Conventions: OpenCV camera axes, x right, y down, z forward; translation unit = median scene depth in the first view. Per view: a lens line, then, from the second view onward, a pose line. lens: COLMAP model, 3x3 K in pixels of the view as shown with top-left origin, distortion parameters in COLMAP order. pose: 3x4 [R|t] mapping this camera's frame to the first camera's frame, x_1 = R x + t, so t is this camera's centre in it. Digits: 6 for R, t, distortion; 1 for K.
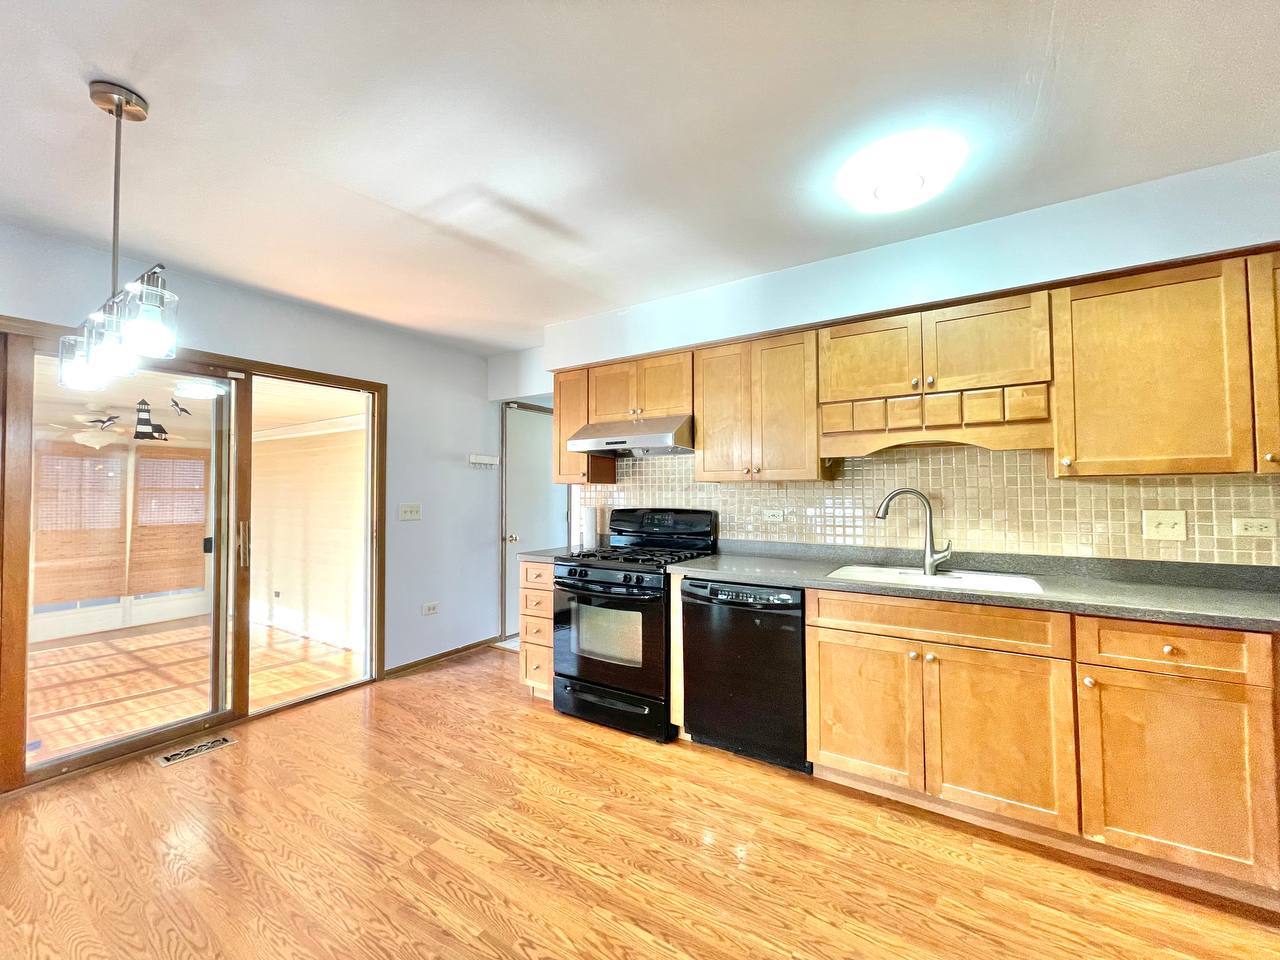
lens RADIAL K [[506.2, 0, 630.1], [0, 506.2, 476.2], [0, 0, 1]] dist [-0.000809, 0.000028]
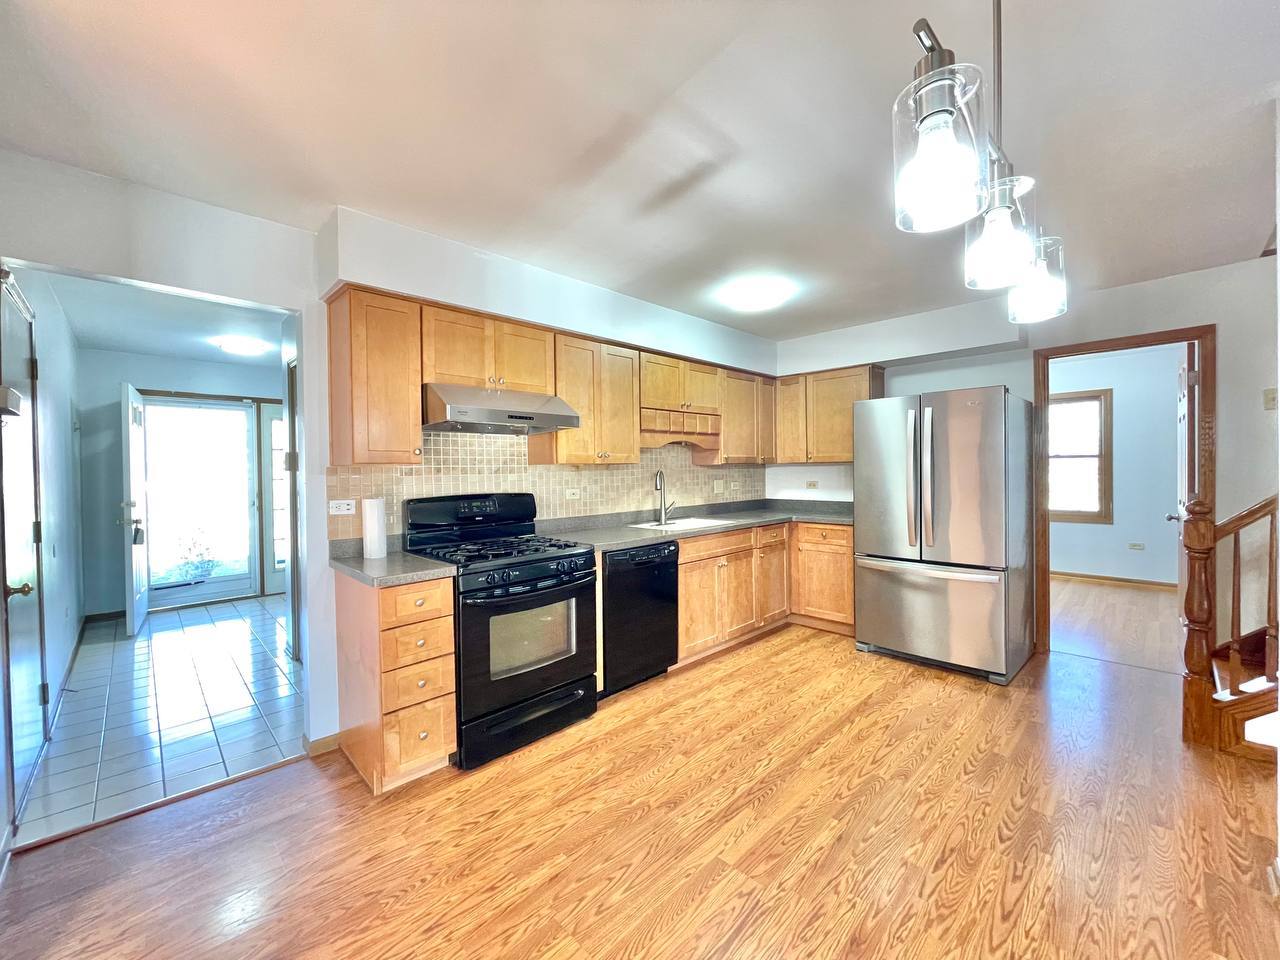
lens RADIAL K [[514.0, 0, 631.7], [0, 514.0, 474.9], [0, 0, 1]] dist [0.001676, 0.000209]
pose [[0.223484, -0.008187, 0.974673, -1.015901], [-0.016740, 0.999785, 0.012236, 0.021765], [-0.974564, -0.019051, 0.223299, 0.751958]]
